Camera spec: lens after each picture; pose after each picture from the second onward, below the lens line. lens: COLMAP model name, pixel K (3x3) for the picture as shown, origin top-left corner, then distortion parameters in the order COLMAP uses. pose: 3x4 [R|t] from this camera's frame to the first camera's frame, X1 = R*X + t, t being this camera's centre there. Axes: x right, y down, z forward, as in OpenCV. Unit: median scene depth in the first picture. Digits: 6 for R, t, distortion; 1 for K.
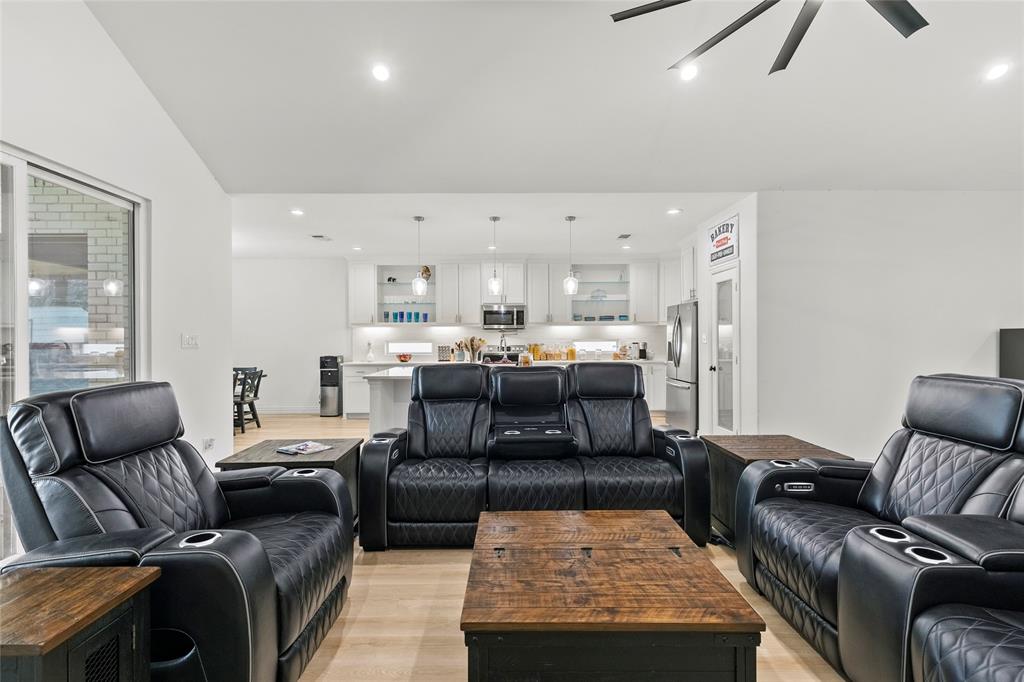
lens RADIAL K [[464.1, 0, 512.0], [0, 464.1, 341.0], [0, 0, 1]] dist [0.002654, -0.000619]
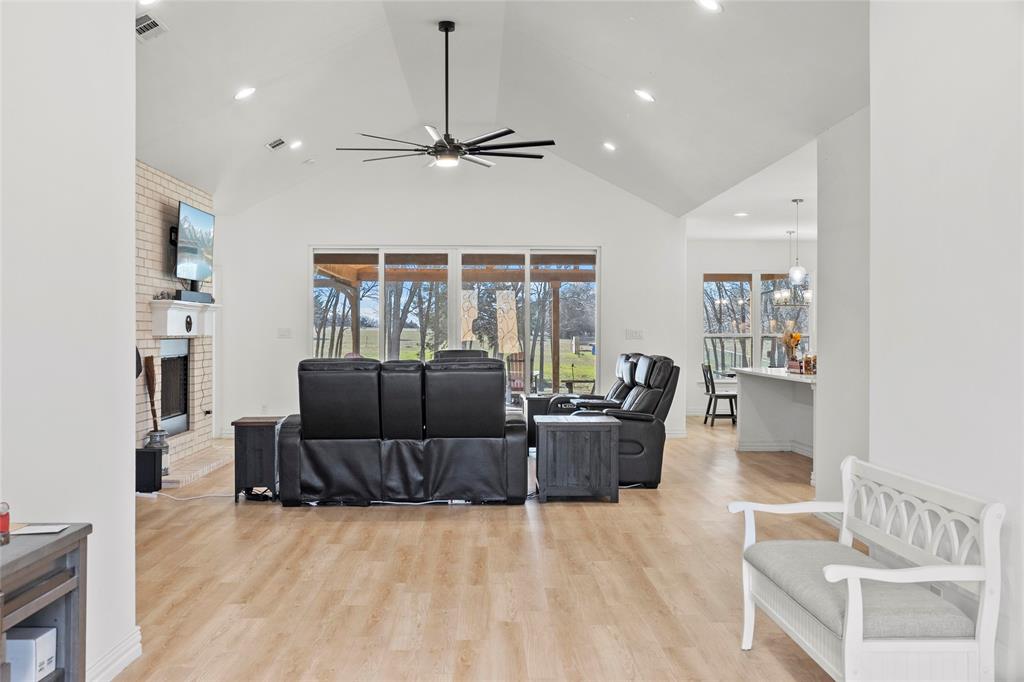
lens RADIAL K [[978.1, 0, 512.0], [0, 978.1, 341.0], [0, 0, 1]] dist [0.003841, 0.000620]
pose [[0.020955, 0.014907, -0.999669, 1.172656], [-0.005233, 0.999877, 0.014800, -0.010341], [0.999767, 0.004921, 0.021030, 0.277852]]
